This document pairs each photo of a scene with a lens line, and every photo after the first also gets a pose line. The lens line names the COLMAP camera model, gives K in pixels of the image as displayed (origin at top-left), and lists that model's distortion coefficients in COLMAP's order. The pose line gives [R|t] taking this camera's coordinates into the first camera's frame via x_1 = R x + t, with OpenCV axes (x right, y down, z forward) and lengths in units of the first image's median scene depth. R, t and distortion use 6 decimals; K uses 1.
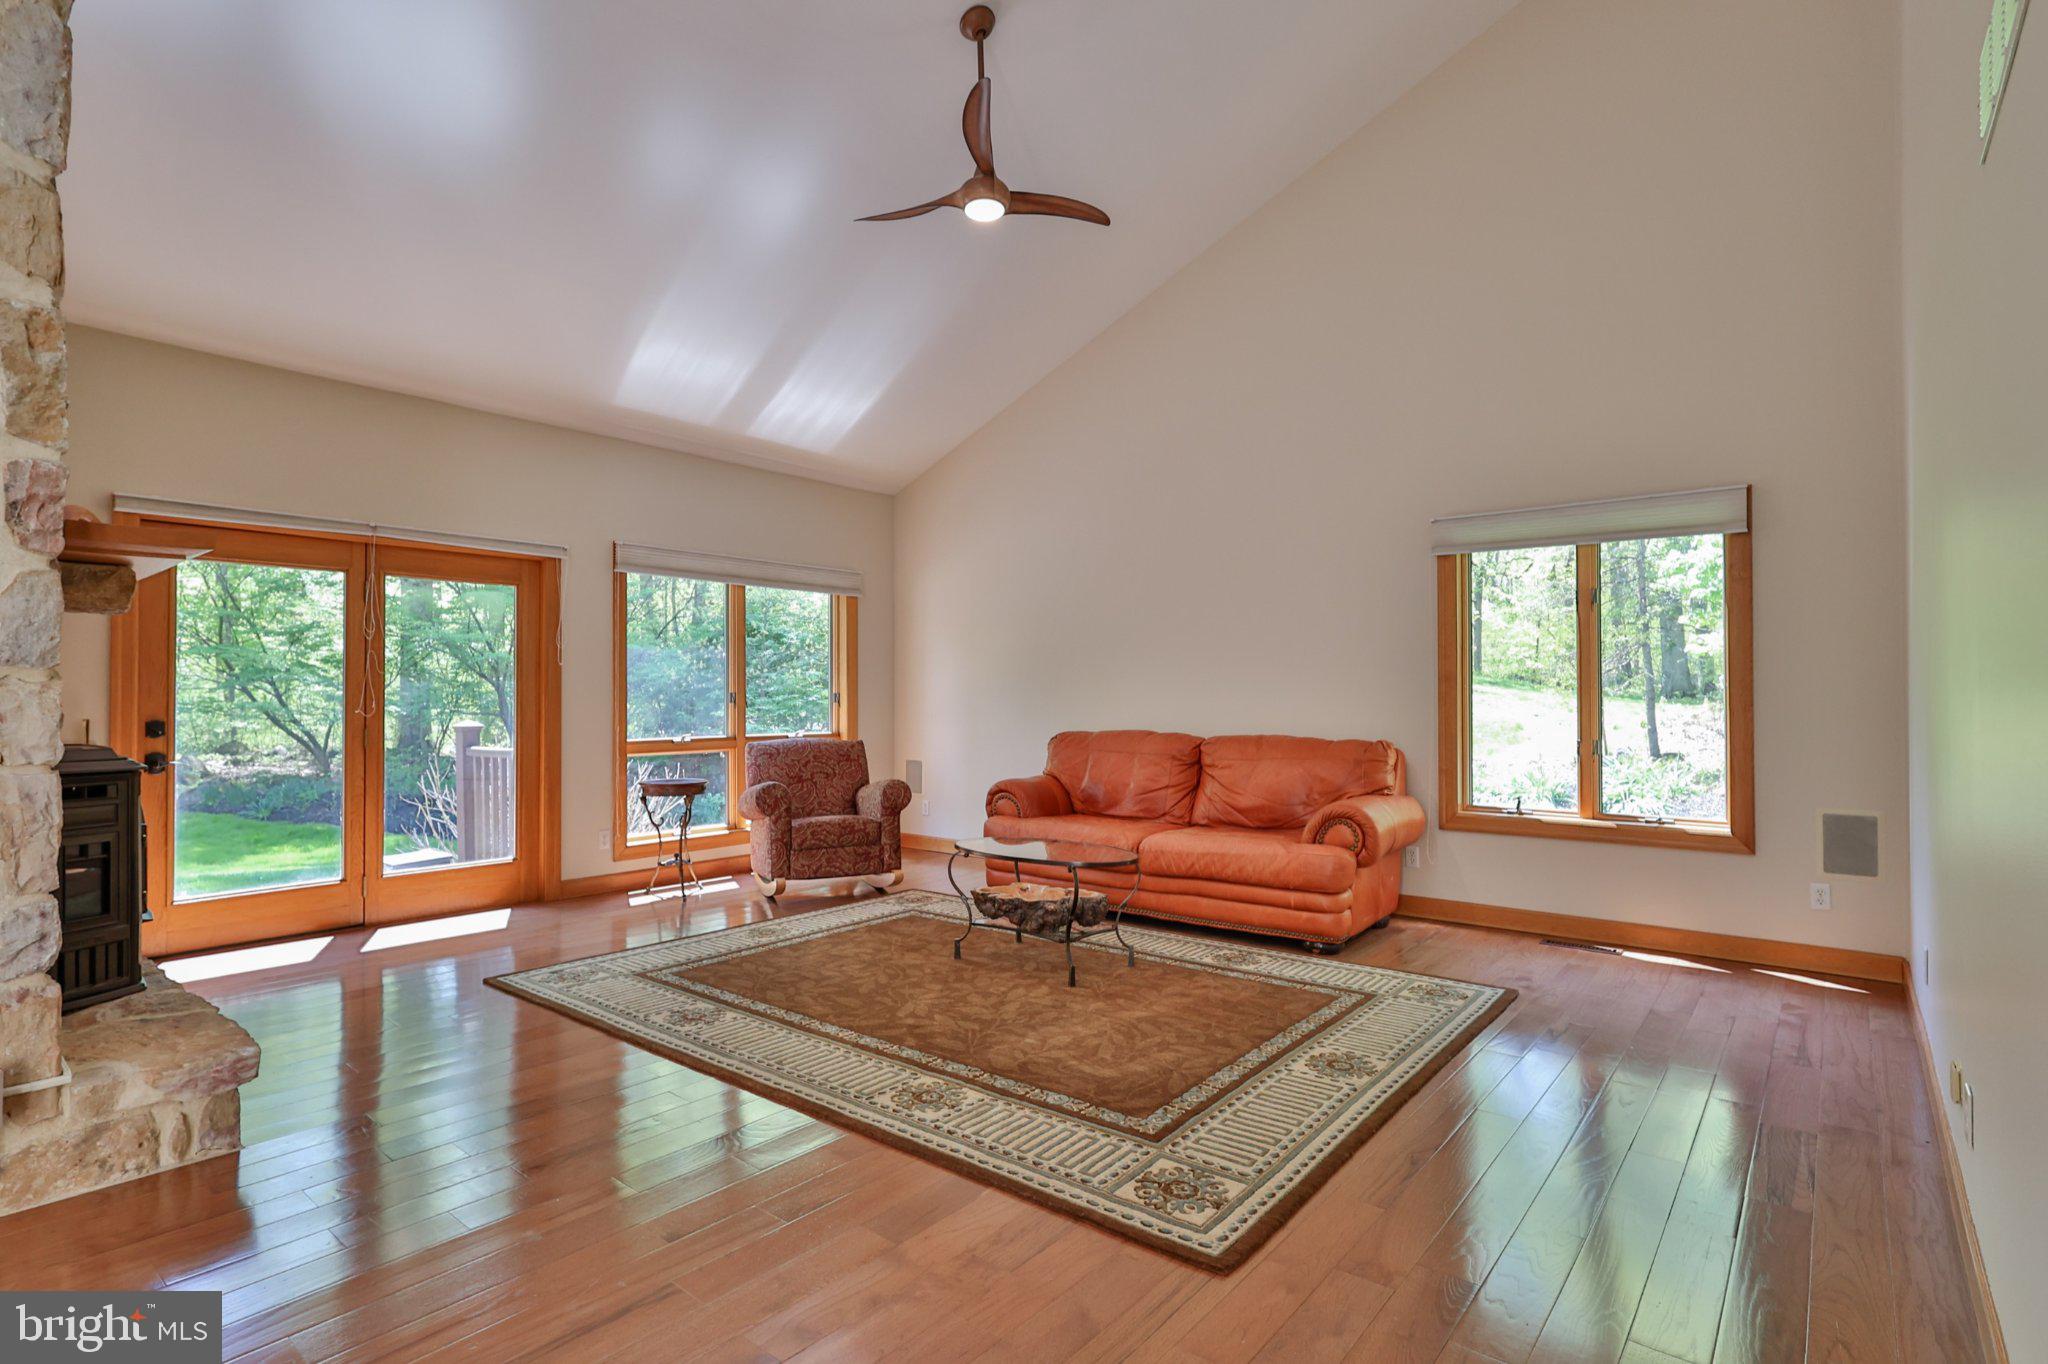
lens RADIAL K [[999.9, 0, 1022.4], [0, 999.9, 684.9], [0, 0, 1]] dist [-0.000886, 0.000097]
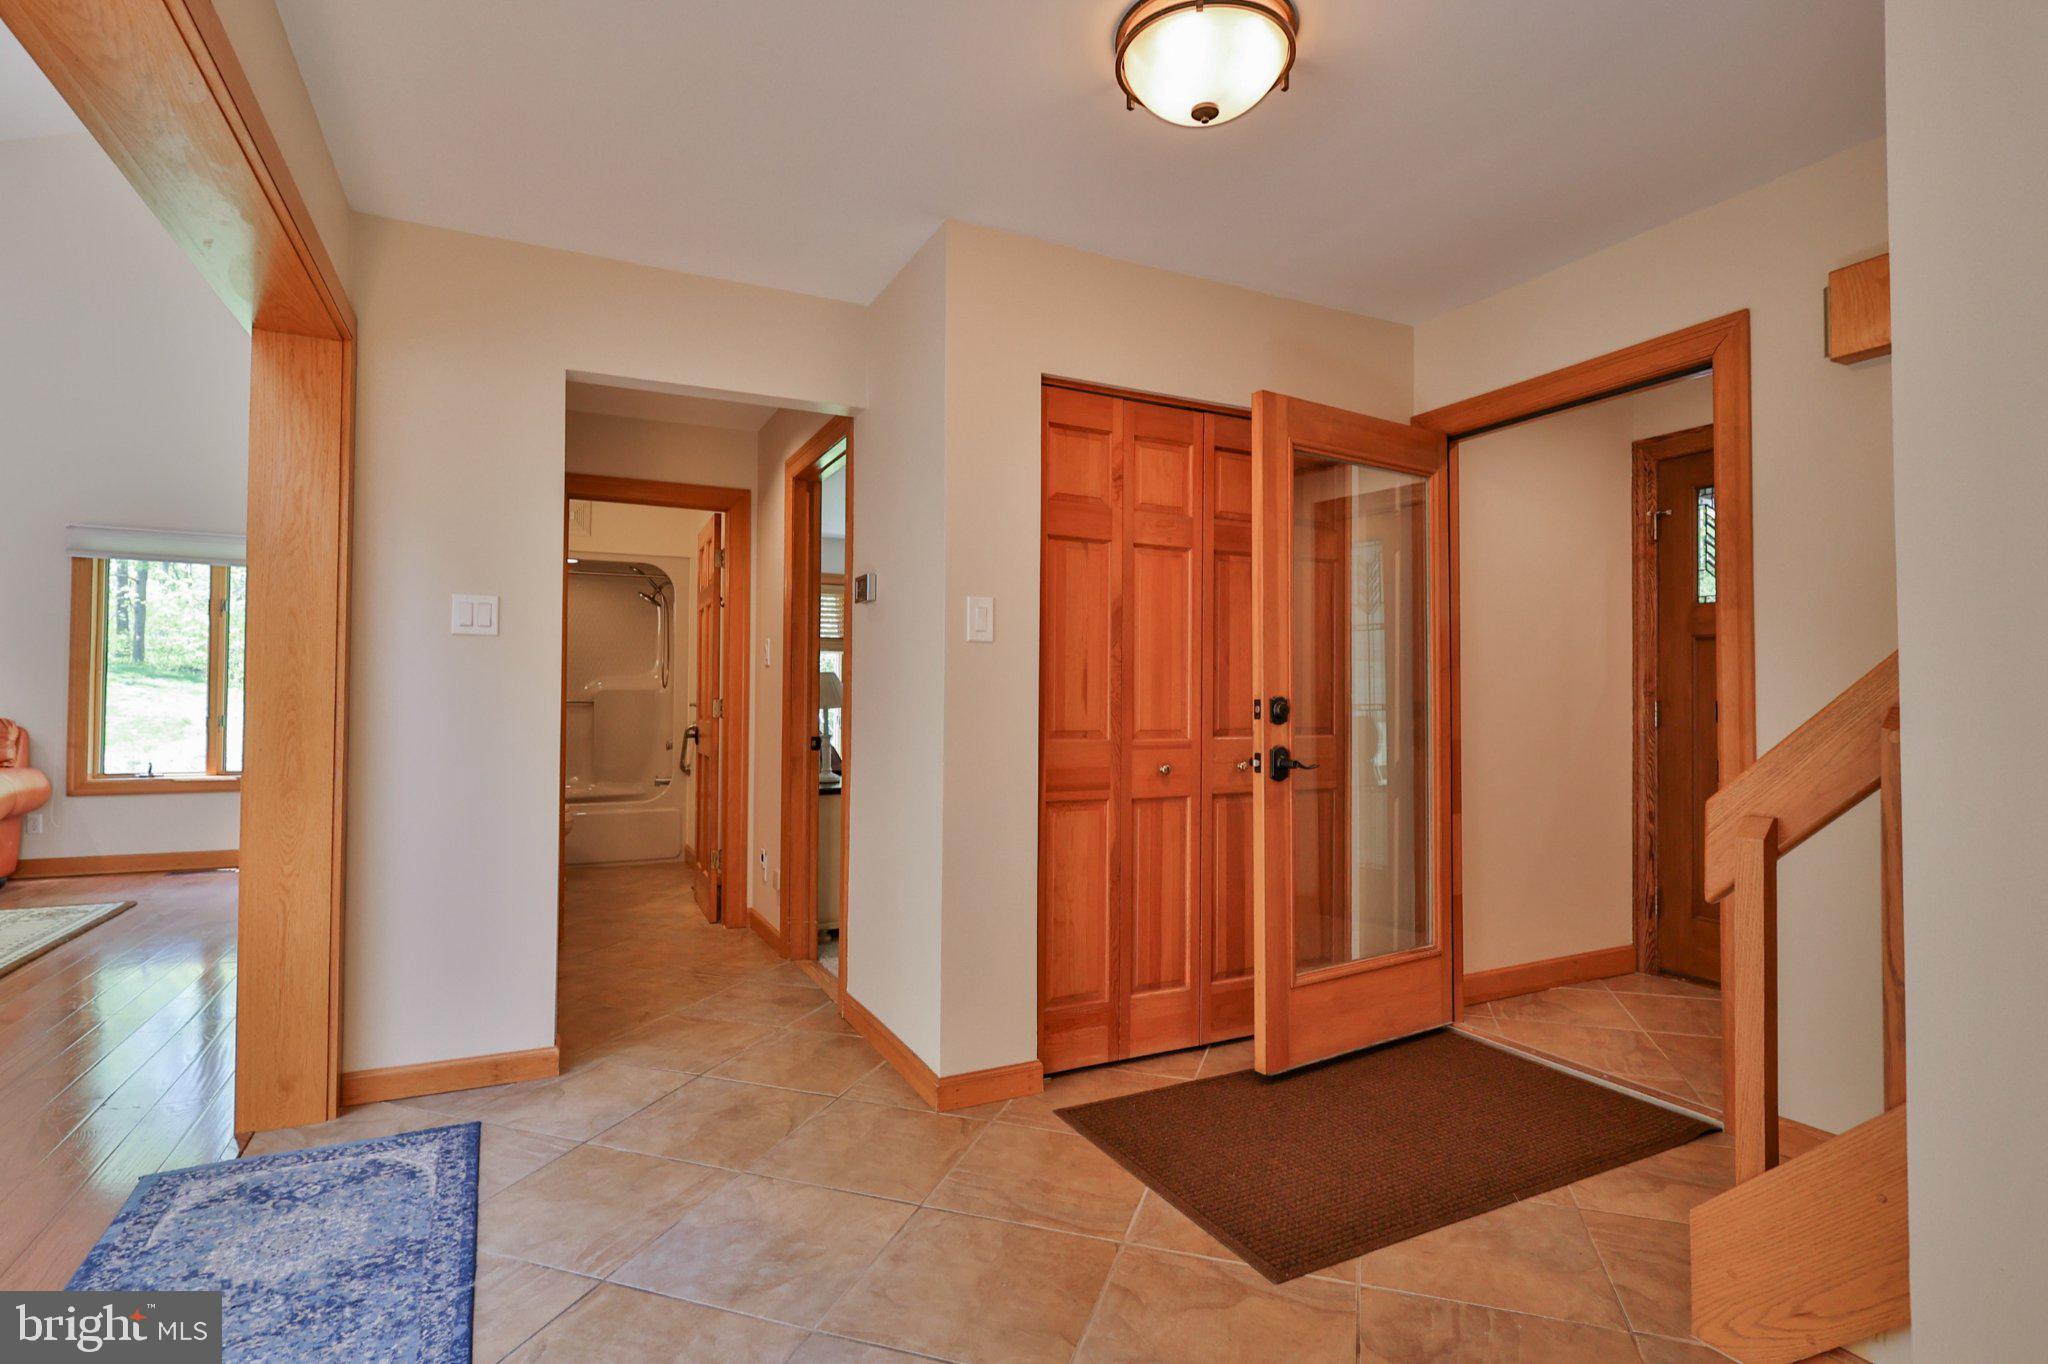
lens RADIAL K [[969.0, 0, 1024.0], [0, 969.0, 682.0], [0, 0, 1]] dist [0.001483, 0.000483]
pose [[0.394717, 0.019576, 0.918594, -0.180026], [-0.018347, 0.999742, -0.013422, 0.007436], [-0.918620, -0.011555, 0.394974, -0.459943]]
